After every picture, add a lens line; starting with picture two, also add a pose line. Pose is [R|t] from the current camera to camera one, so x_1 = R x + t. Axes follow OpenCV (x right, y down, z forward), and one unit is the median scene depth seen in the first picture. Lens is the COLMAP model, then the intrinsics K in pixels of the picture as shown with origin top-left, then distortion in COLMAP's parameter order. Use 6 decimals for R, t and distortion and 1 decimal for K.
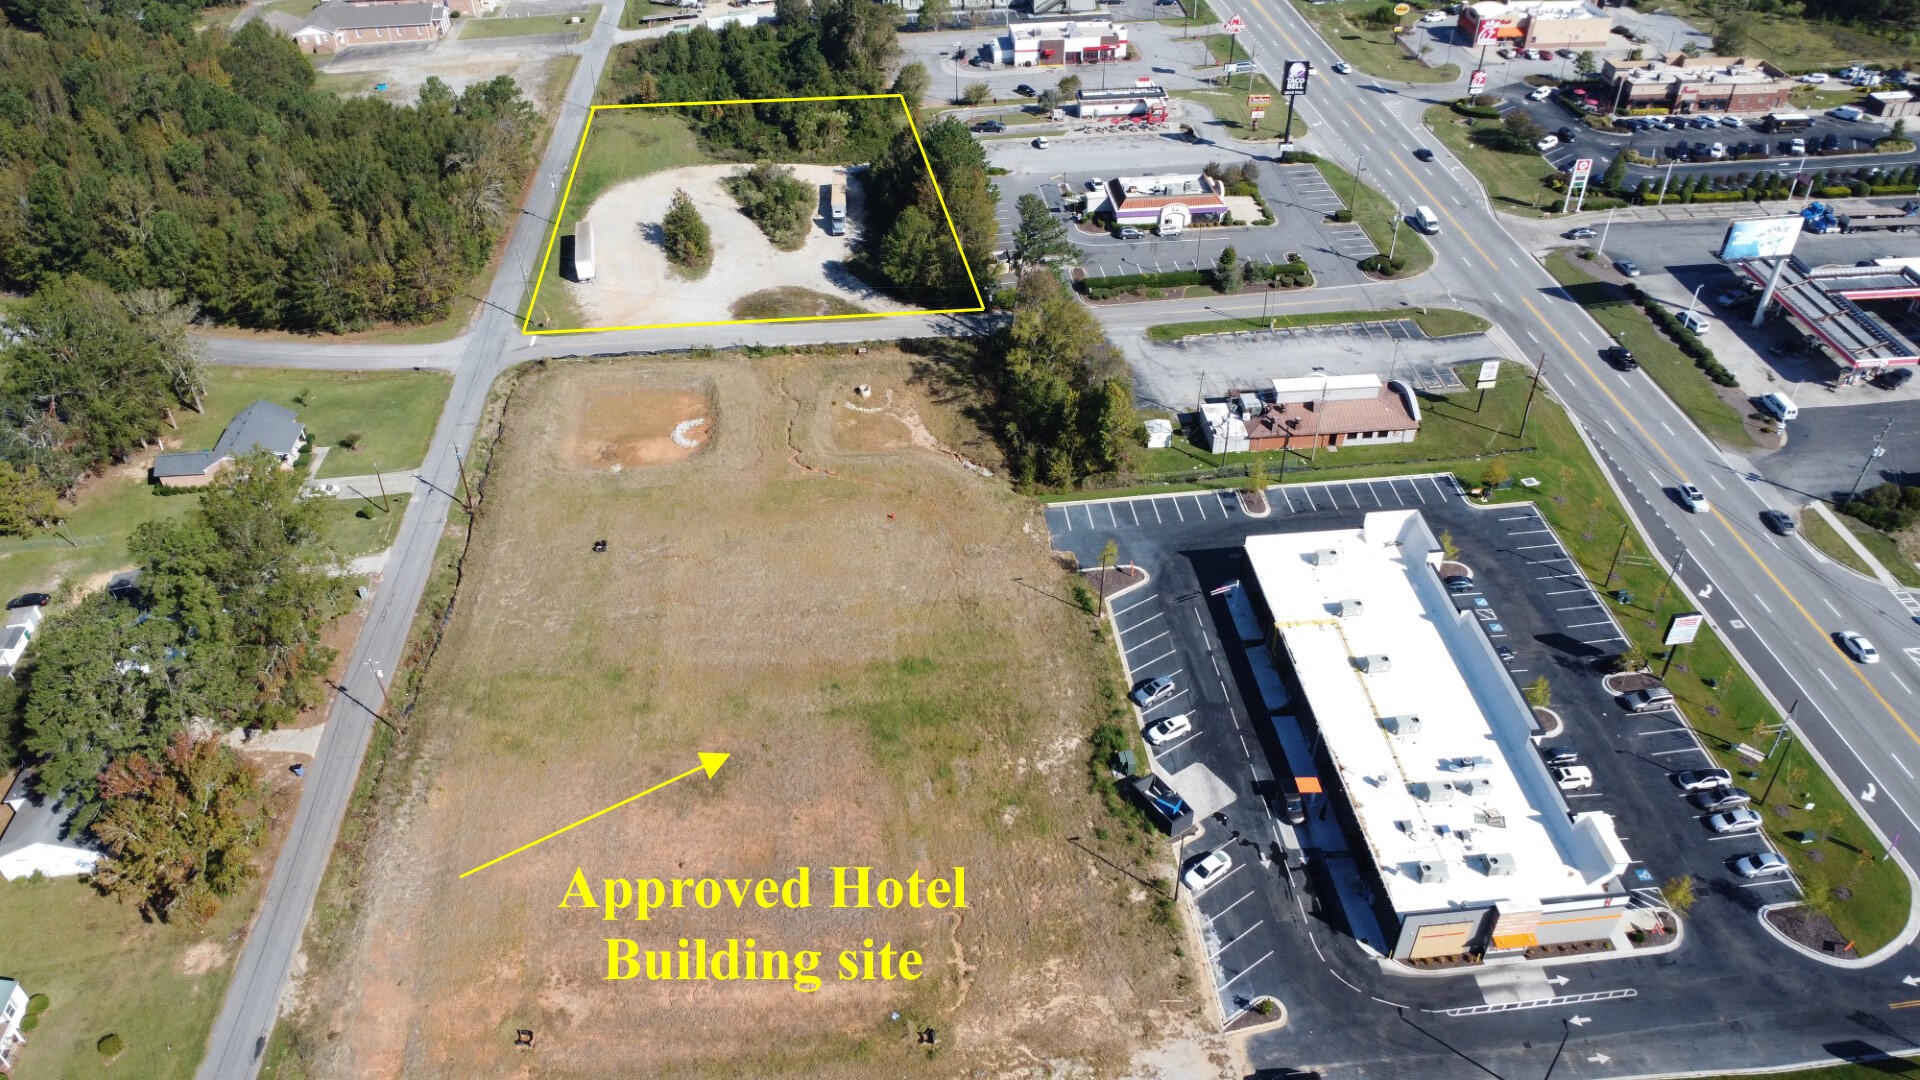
lens RADIAL K [[1384.2, 0, 943.2], [0, 1384.2, 547.1], [0, 0, 1]] dist [-0.028640, -0.006454]
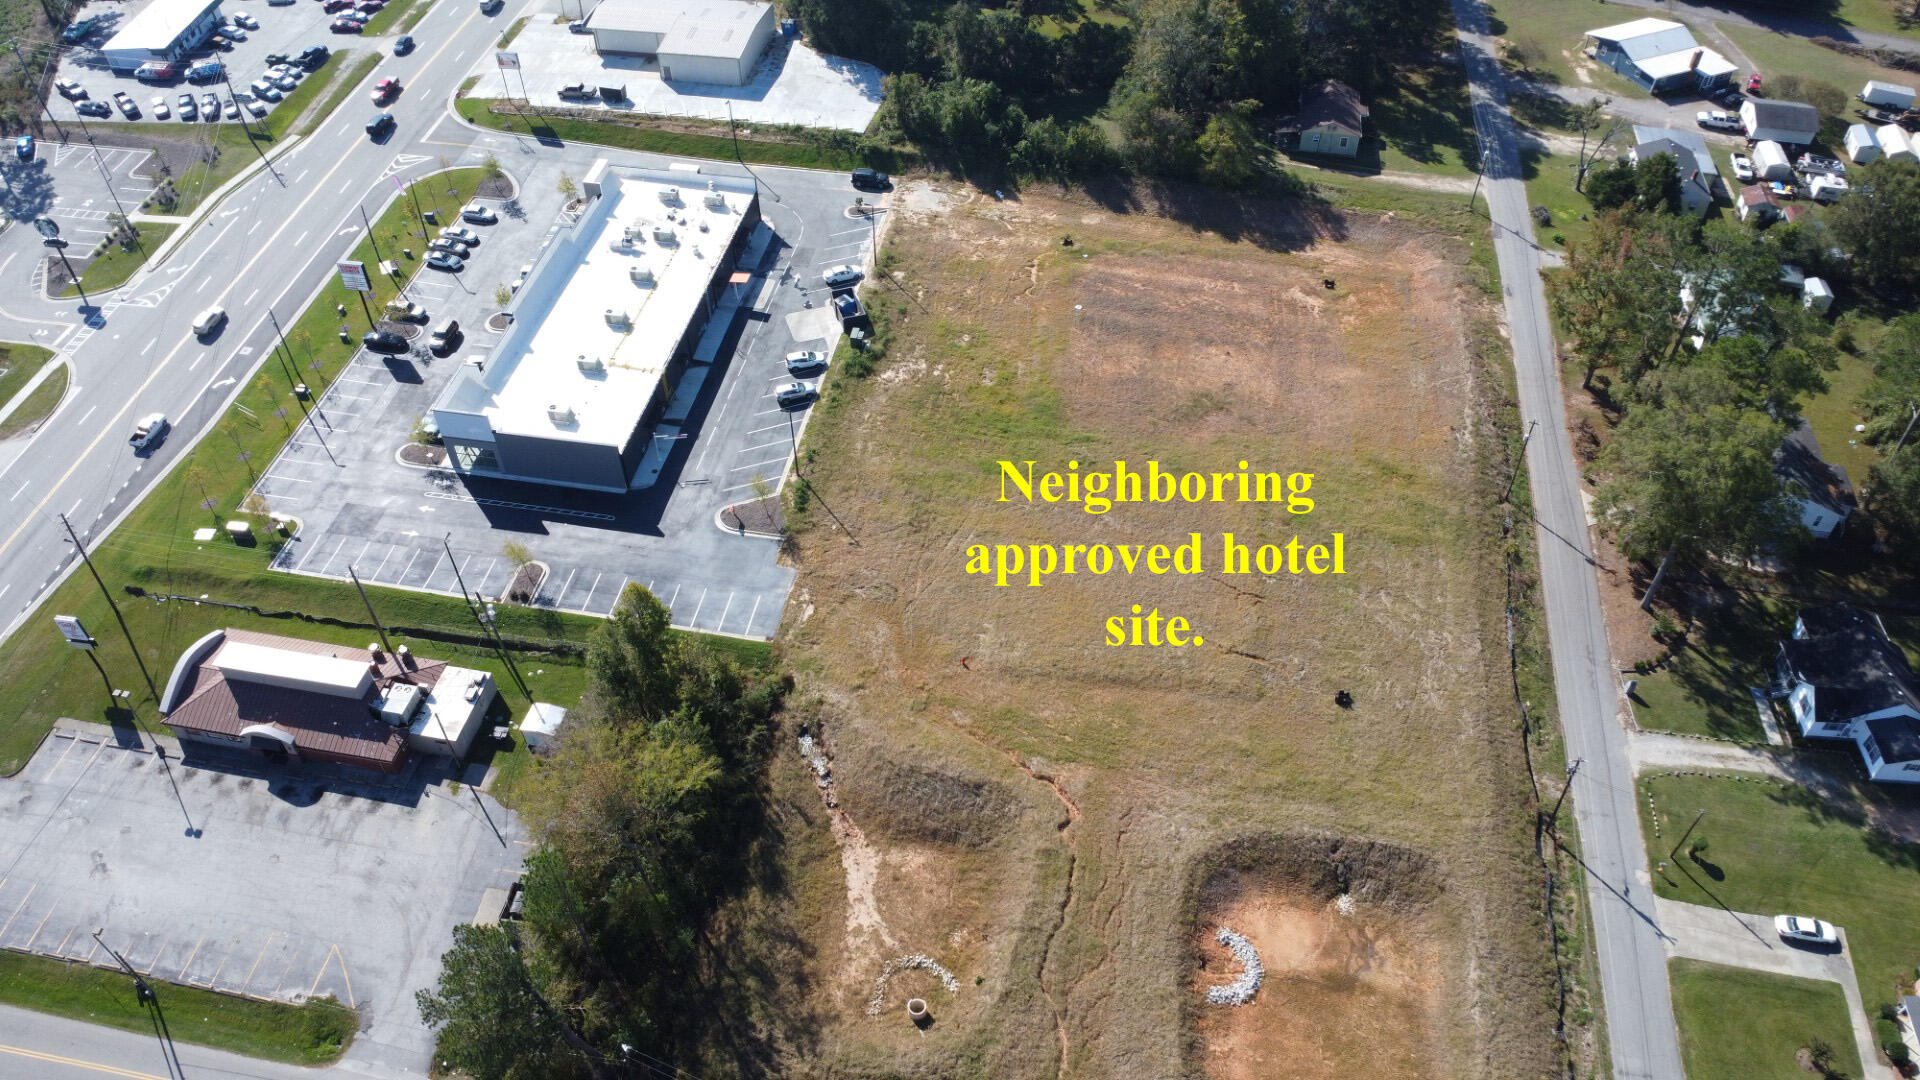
lens RADIAL K [[1384.2, 0, 959.3], [0, 1384.2, 528.4], [0, 0, 1]] dist [-0.028640, -0.006454]
pose [[-0.965558, -0.177383, 0.190348, -0.125261], [0.172111, 0.113214, 0.978550, -0.587087], [-0.195128, 0.977608, -0.078785, 0.738864]]
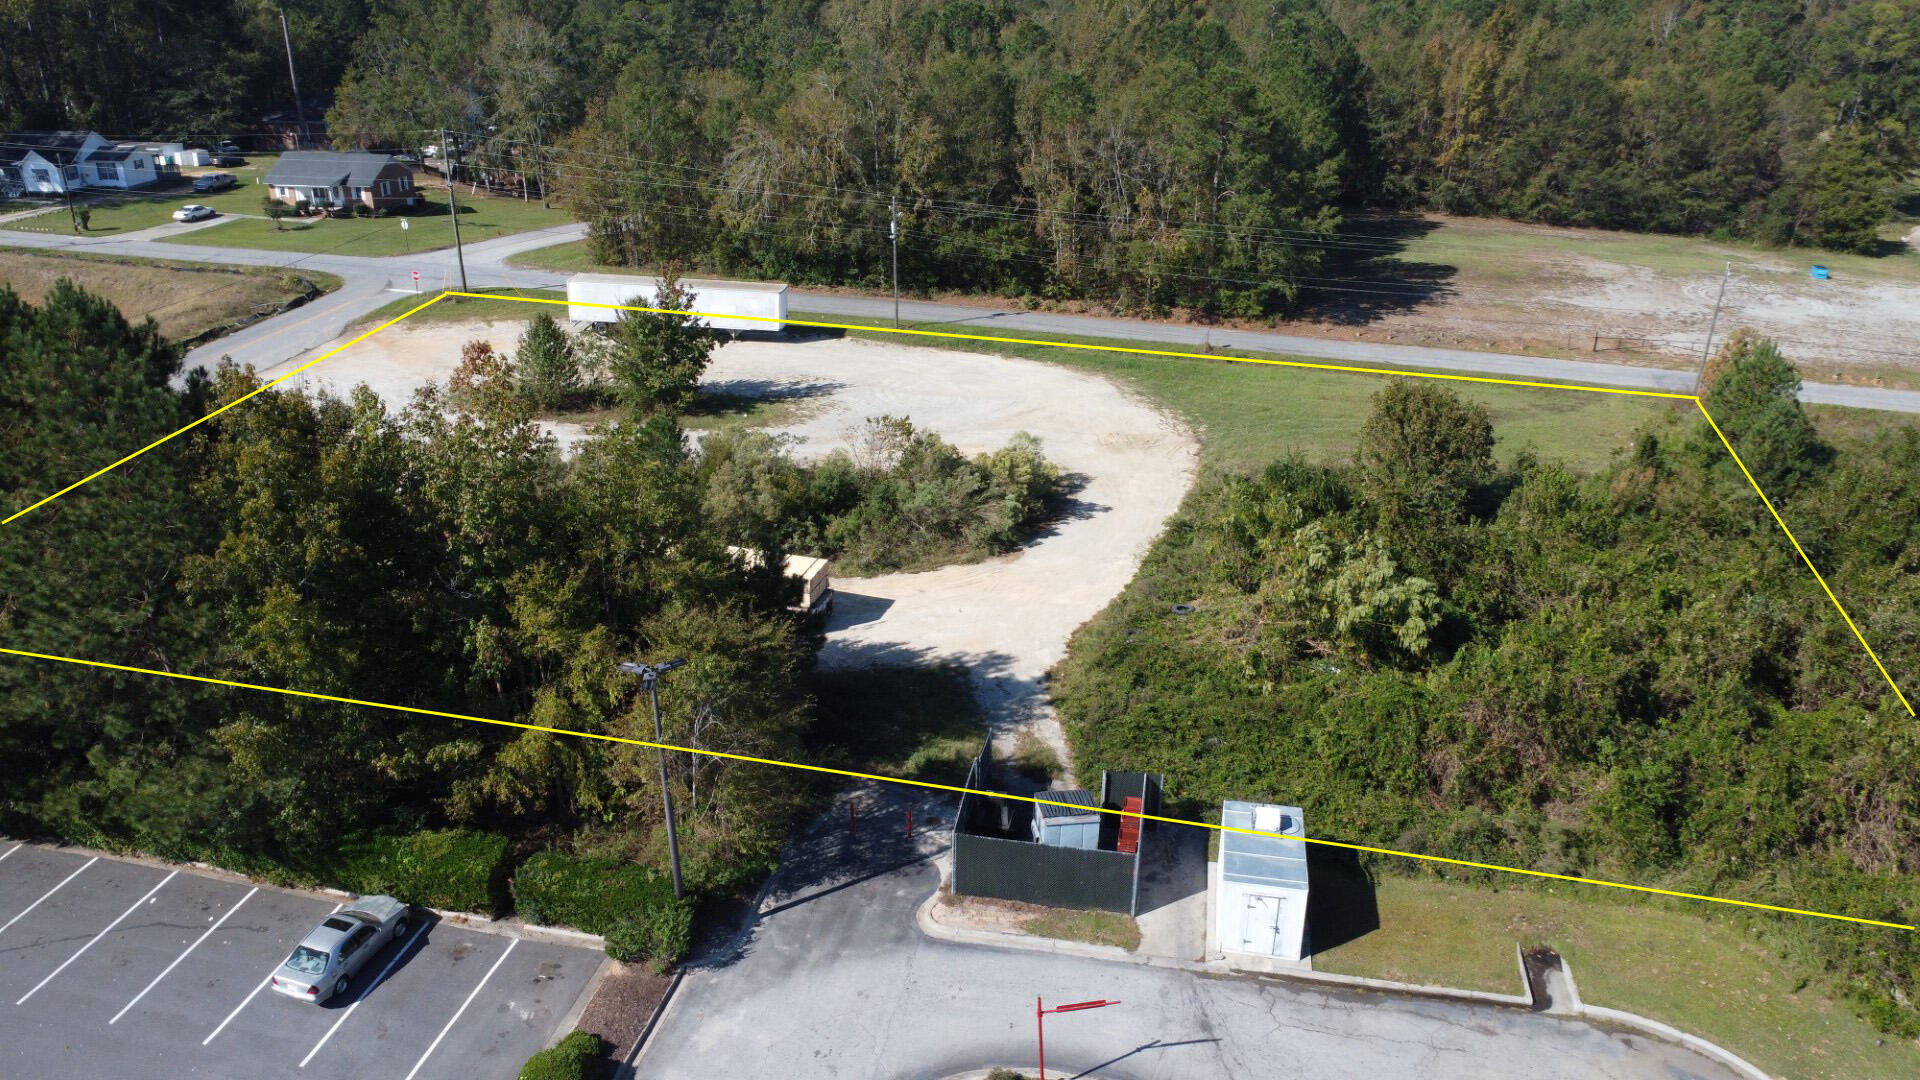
lens RADIAL K [[1384.2, 0, 961.8], [0, 1384.2, 547.6], [0, 0, 1]] dist [-0.028640, -0.006454]
pose [[-0.297375, 0.404450, -0.864863, 0.139380], [-0.591970, 0.632607, 0.499379, -0.452438], [0.749092, 0.660476, 0.051301, 1.111664]]
